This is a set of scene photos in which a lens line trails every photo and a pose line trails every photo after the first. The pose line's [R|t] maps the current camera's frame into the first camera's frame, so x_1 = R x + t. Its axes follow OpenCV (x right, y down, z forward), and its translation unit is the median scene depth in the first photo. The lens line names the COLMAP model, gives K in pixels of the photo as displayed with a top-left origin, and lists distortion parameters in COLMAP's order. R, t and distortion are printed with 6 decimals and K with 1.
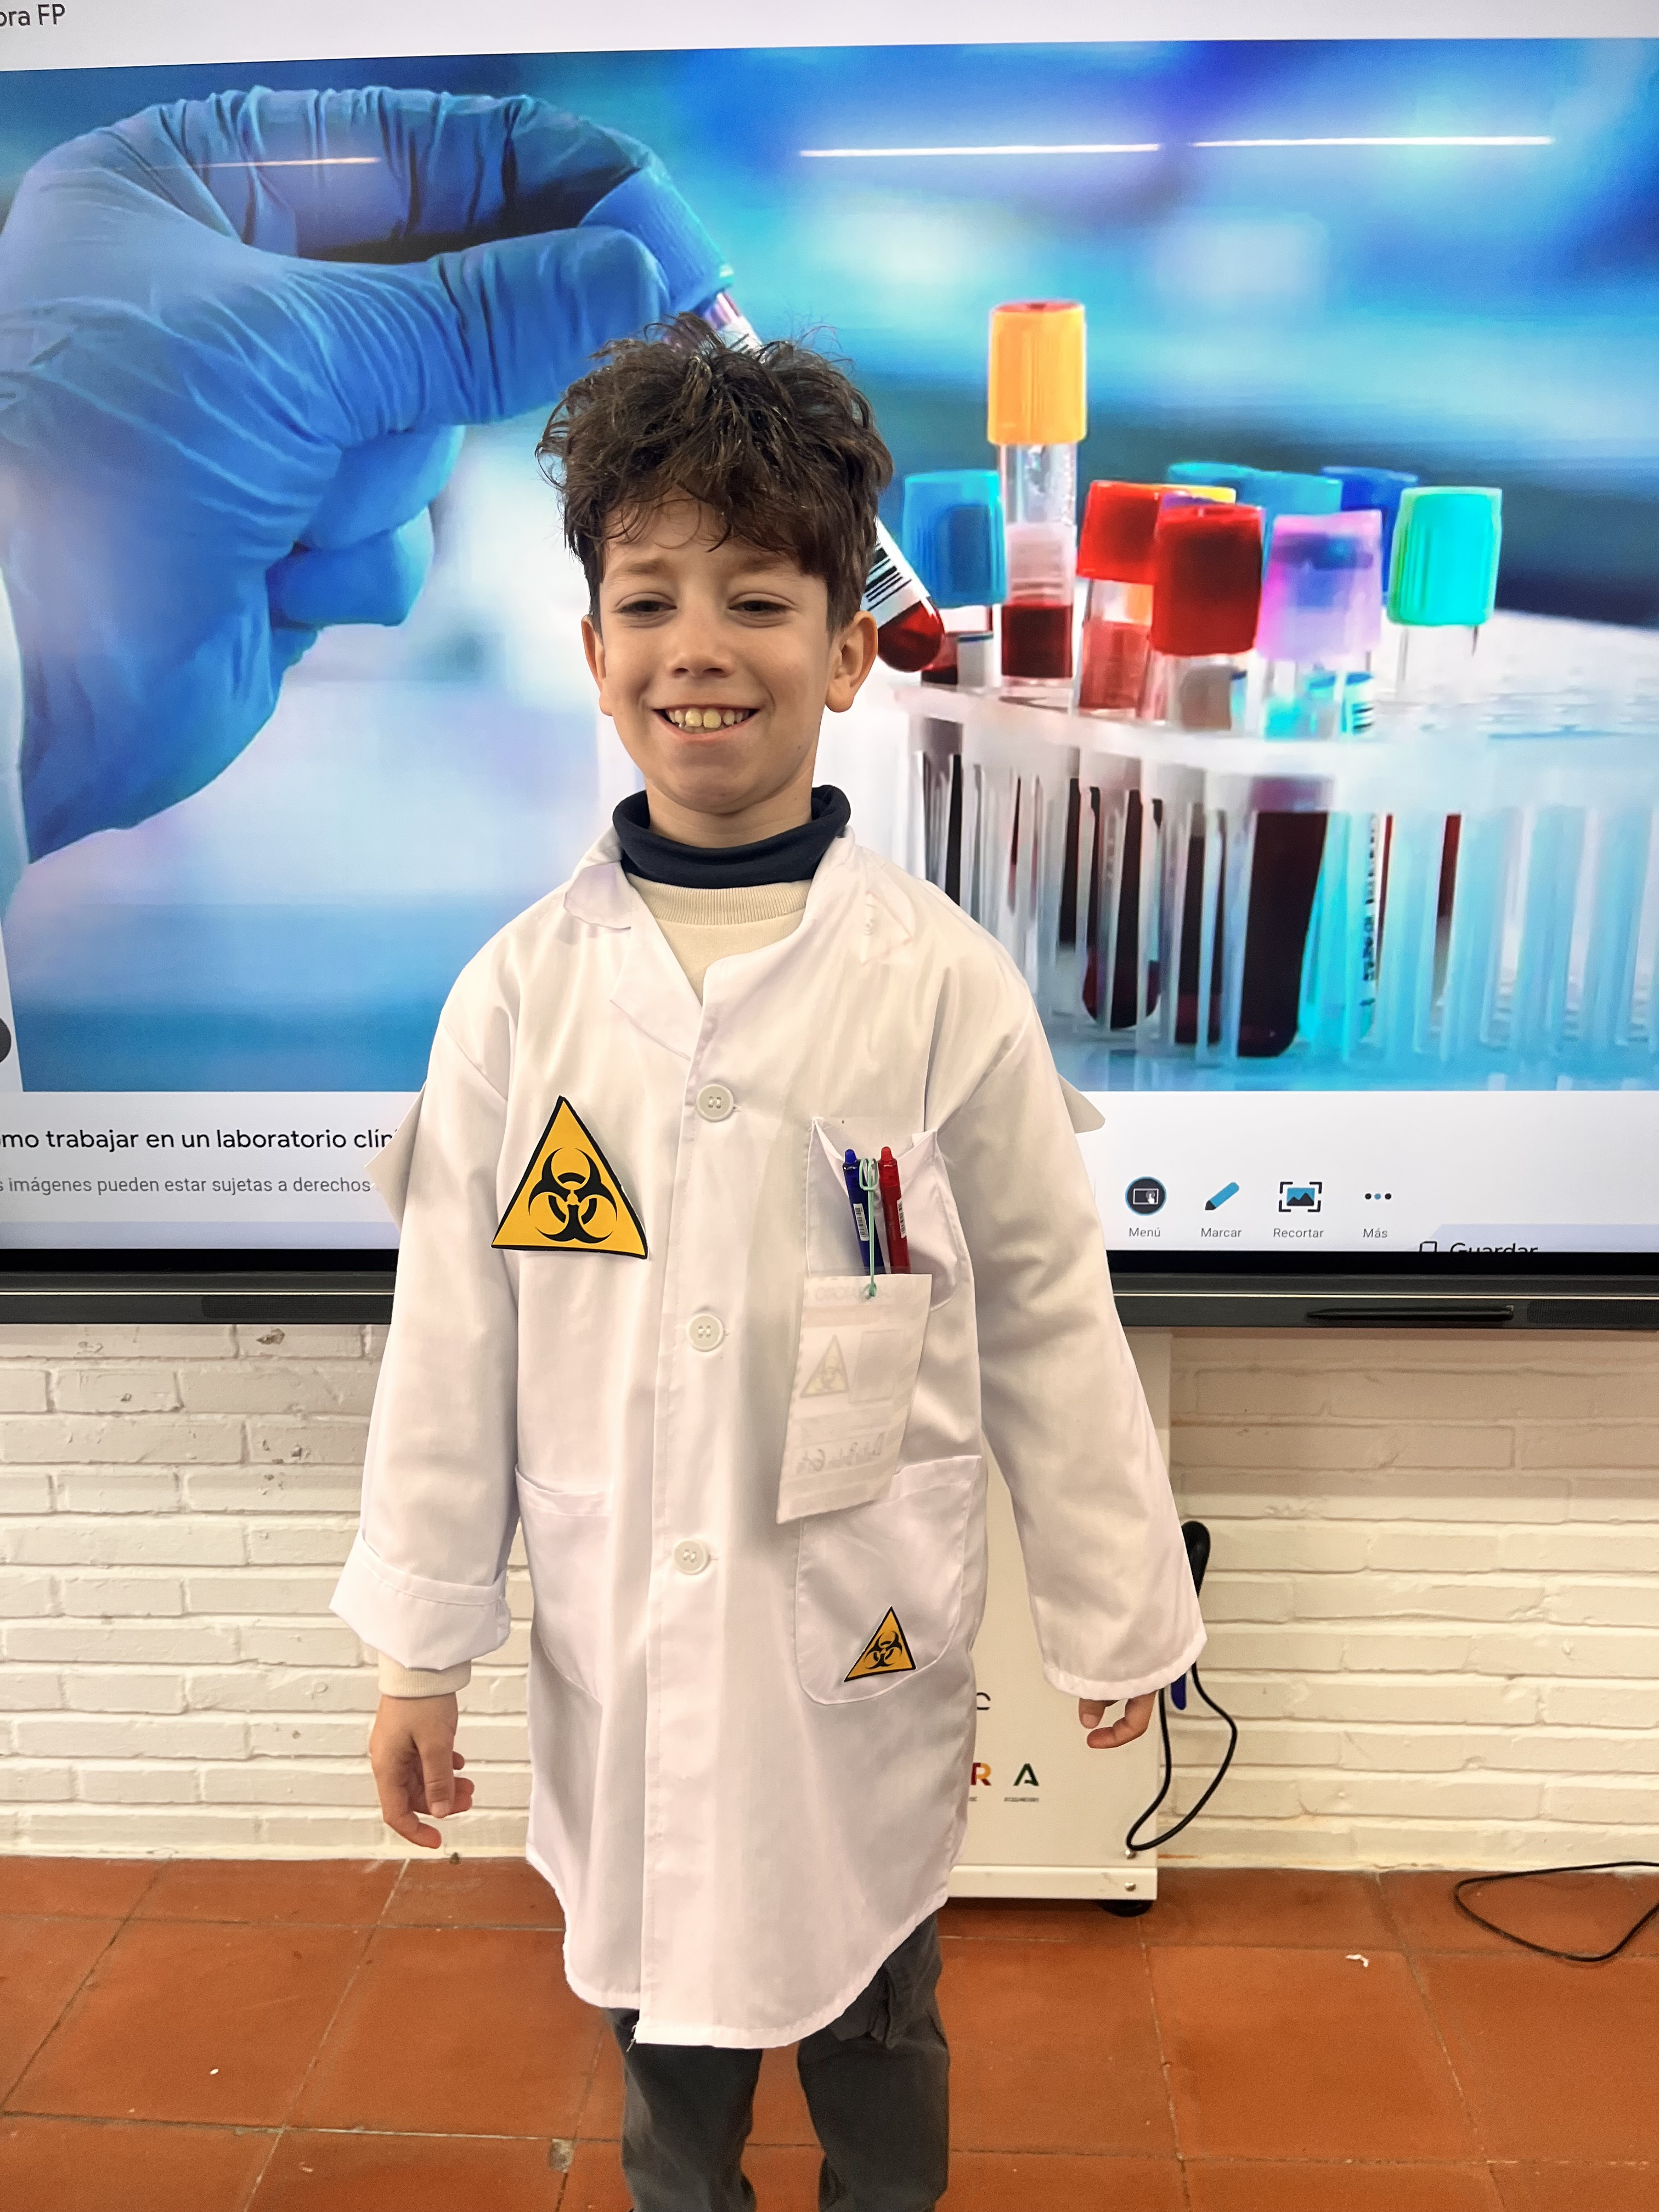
lens RADIAL K [[1616.4, 0, 838.6], [0, 1616.4, 1123.5], [0, 0, 1]] dist [0.054944, -0.063951]
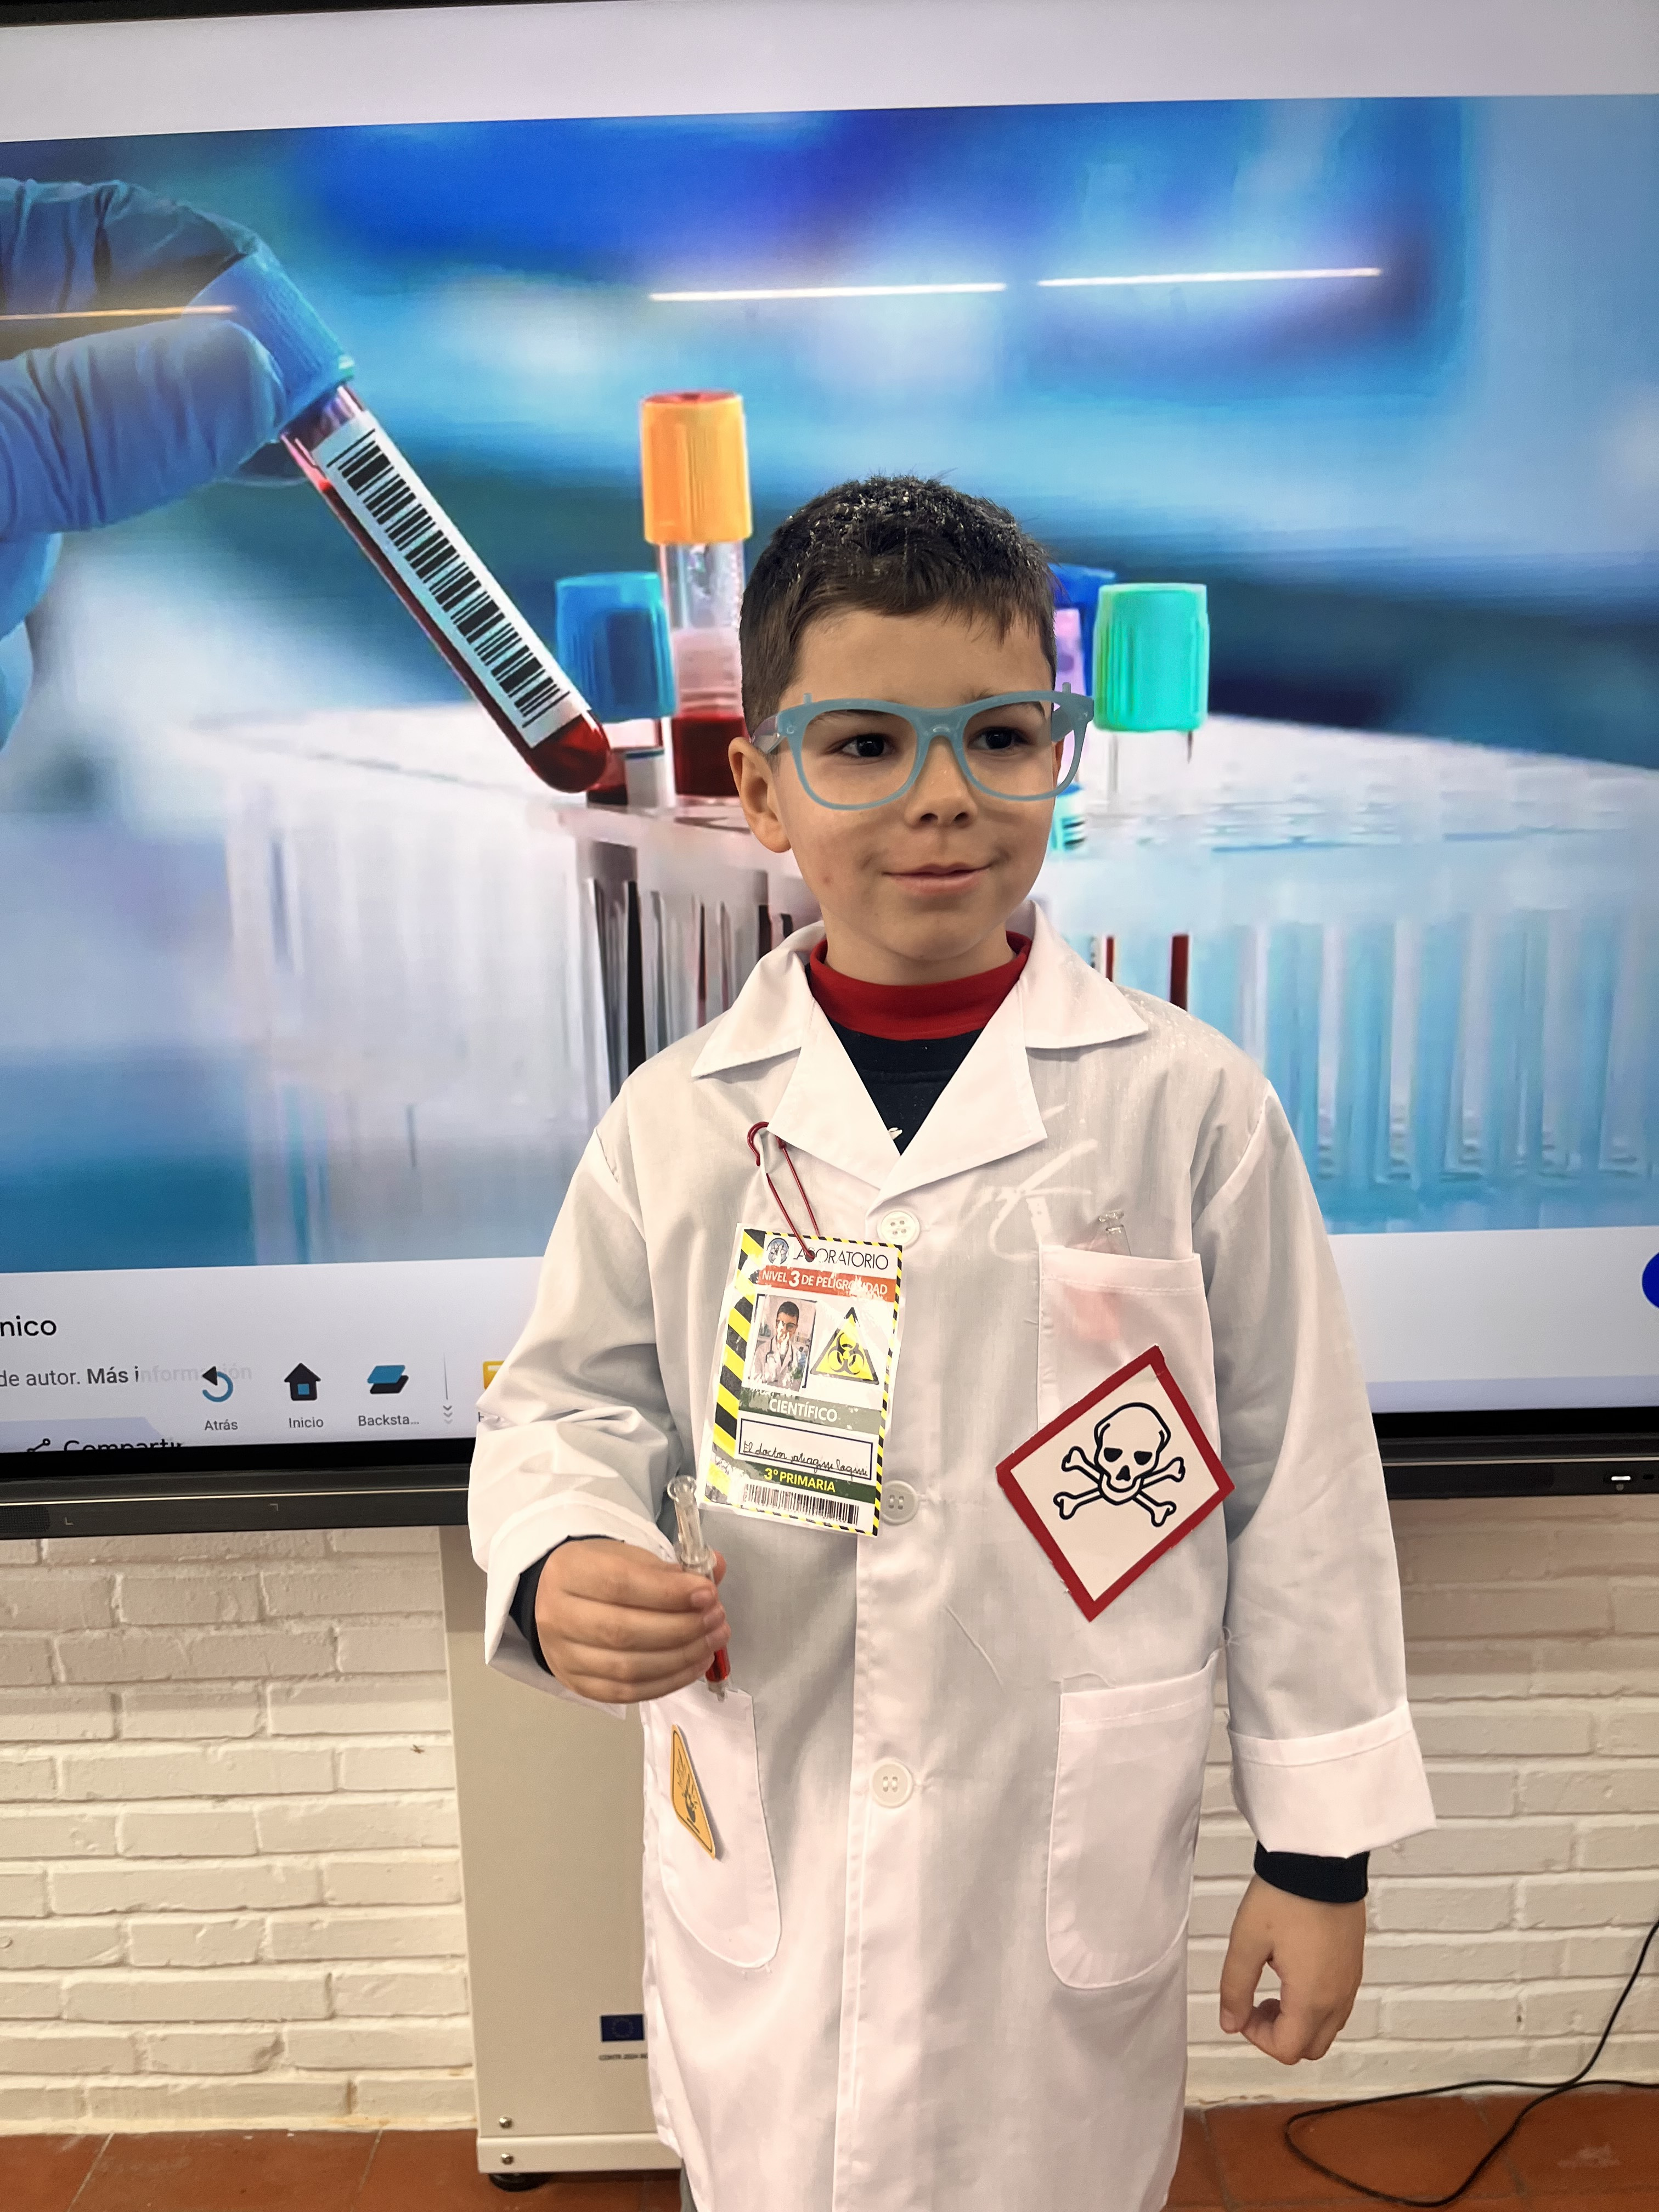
lens RADIAL K [[1616.4, 0, 799.6], [0, 1616.4, 1135.1], [0, 0, 1]] dist [0.054944, -0.063951]
pose [[0.999266, -0.027081, 0.027079, 0.139505], [0.028852, 0.997317, -0.067285, -0.024025], [-0.025184, 0.068017, 0.997366, 0.111385]]
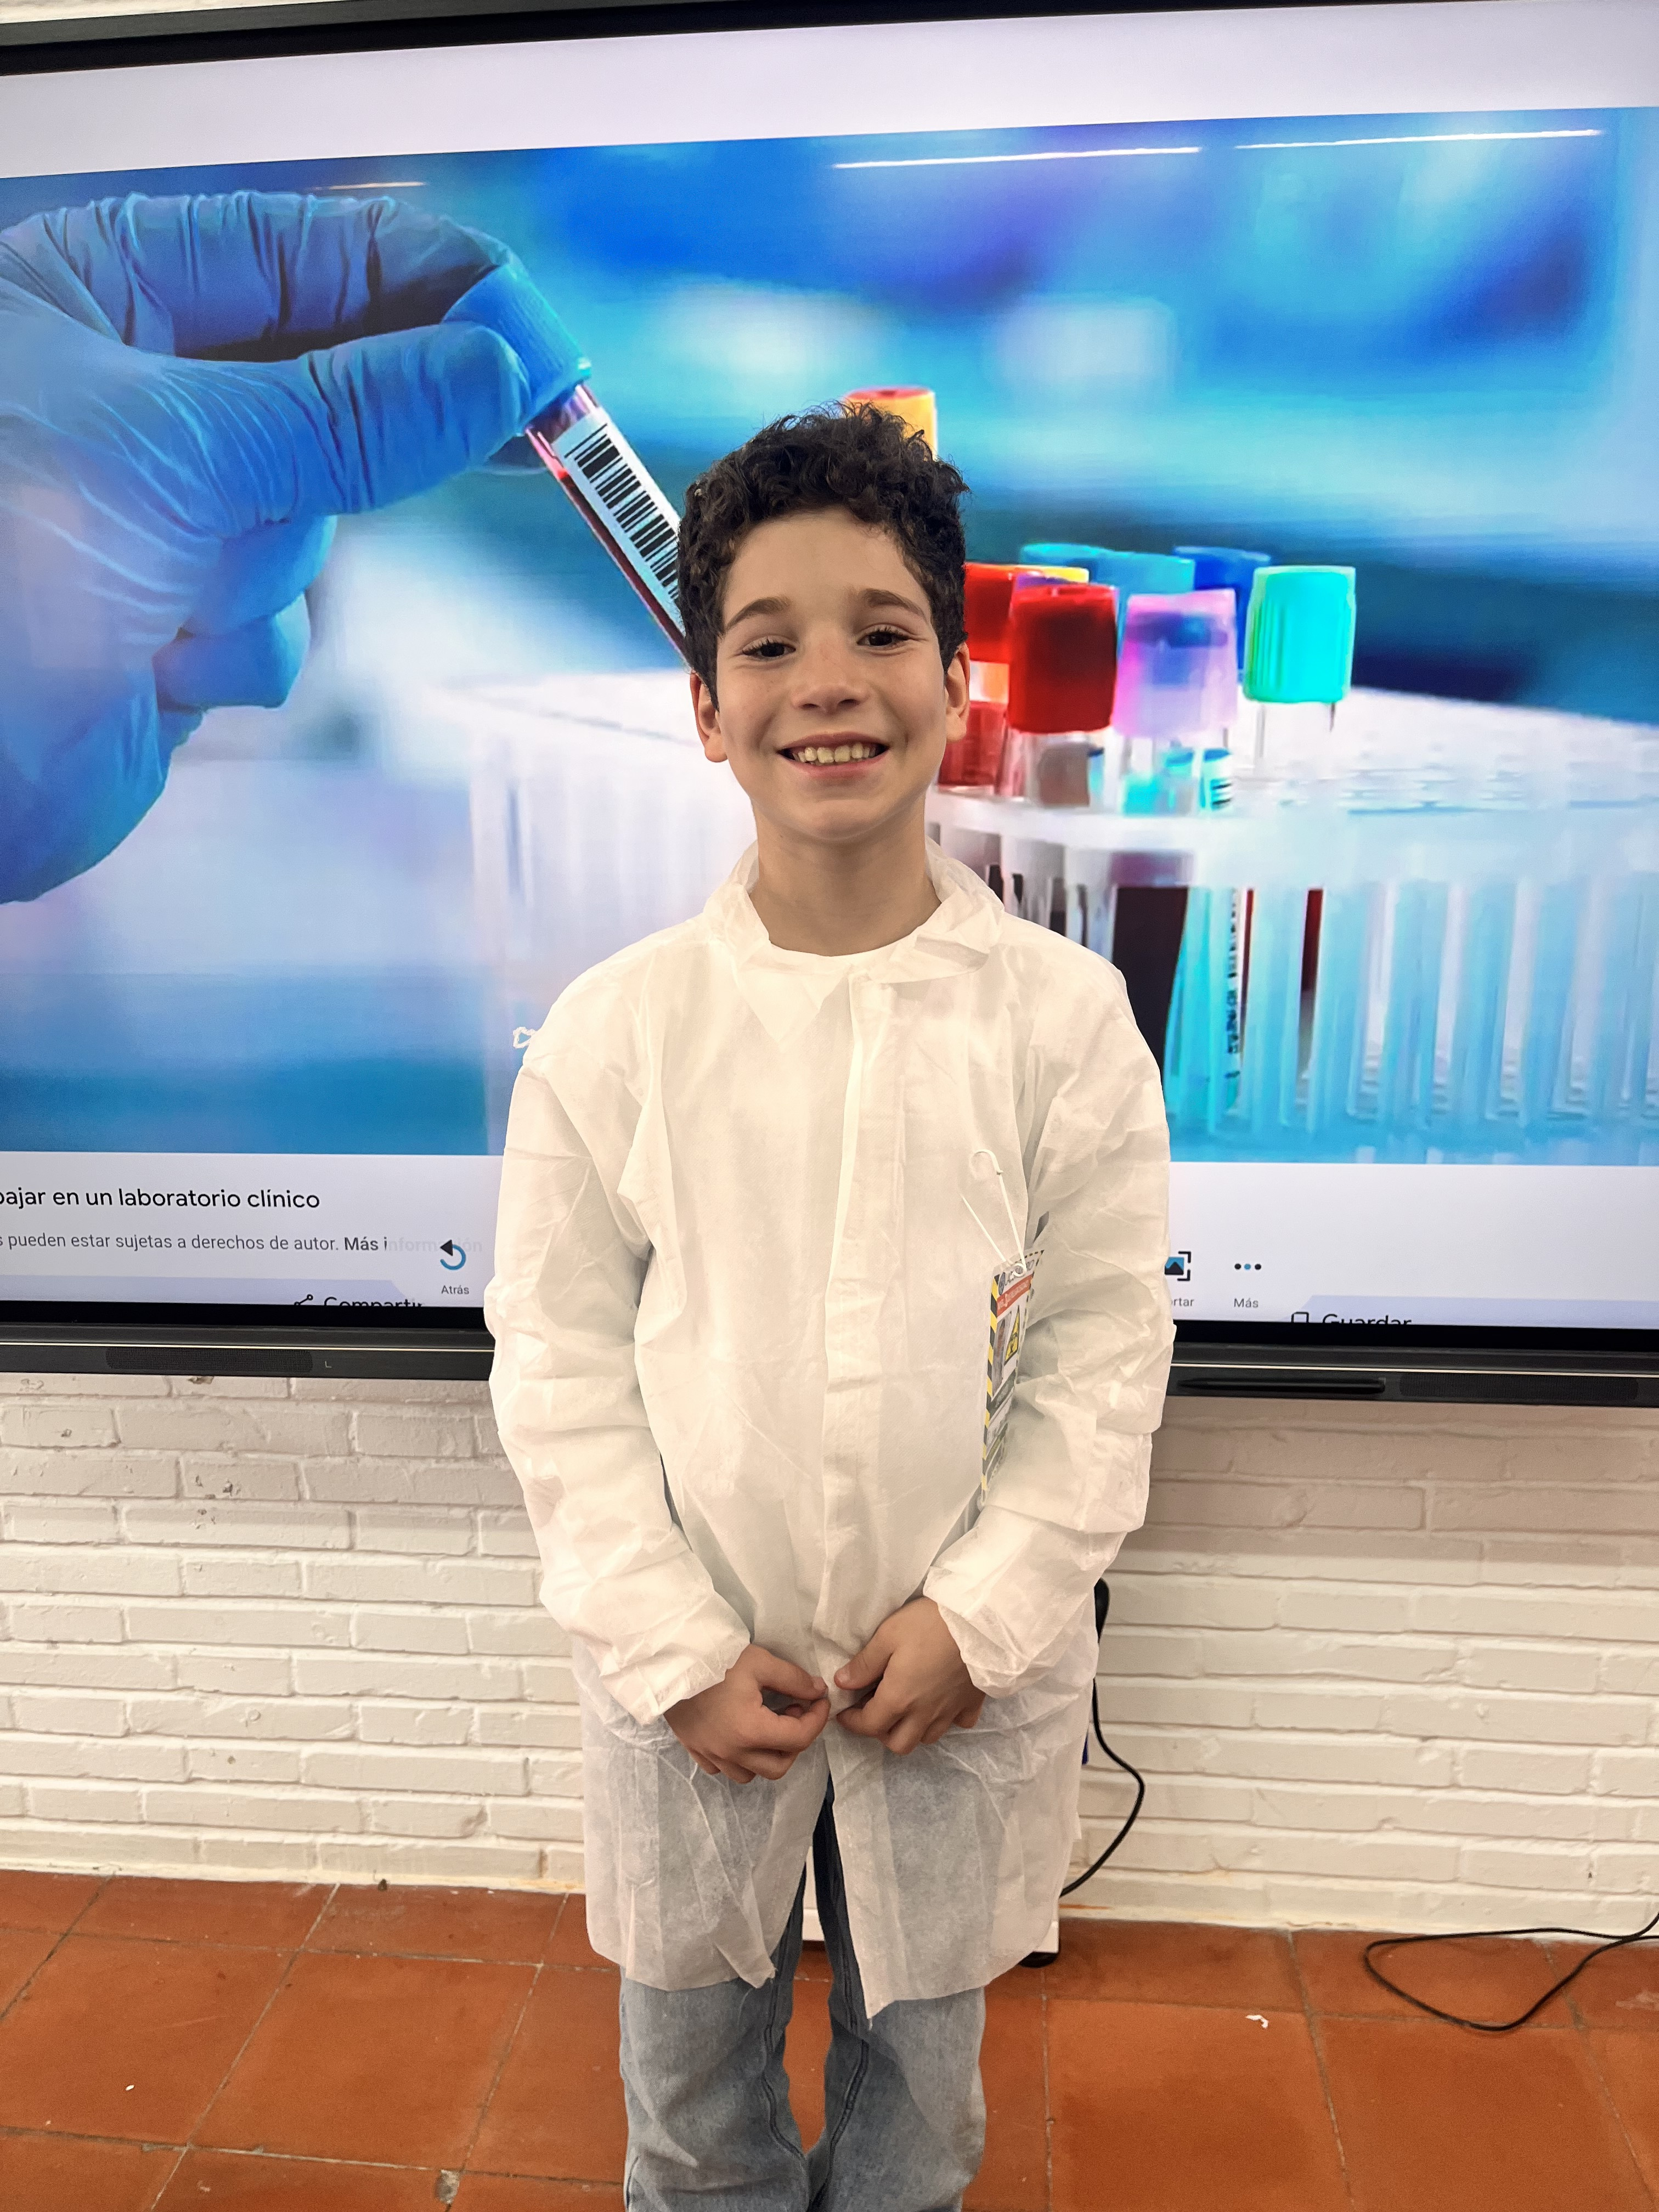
lens RADIAL K [[1616.4, 0, 819.9], [0, 1616.4, 1126.1], [0, 0, 1]] dist [0.054944, -0.063951]
pose [[0.998414, 0.007286, -0.055820, 0.132535], [-0.007102, 0.999969, 0.003501, -0.046329], [0.055844, -0.003099, 0.998435, -0.013225]]
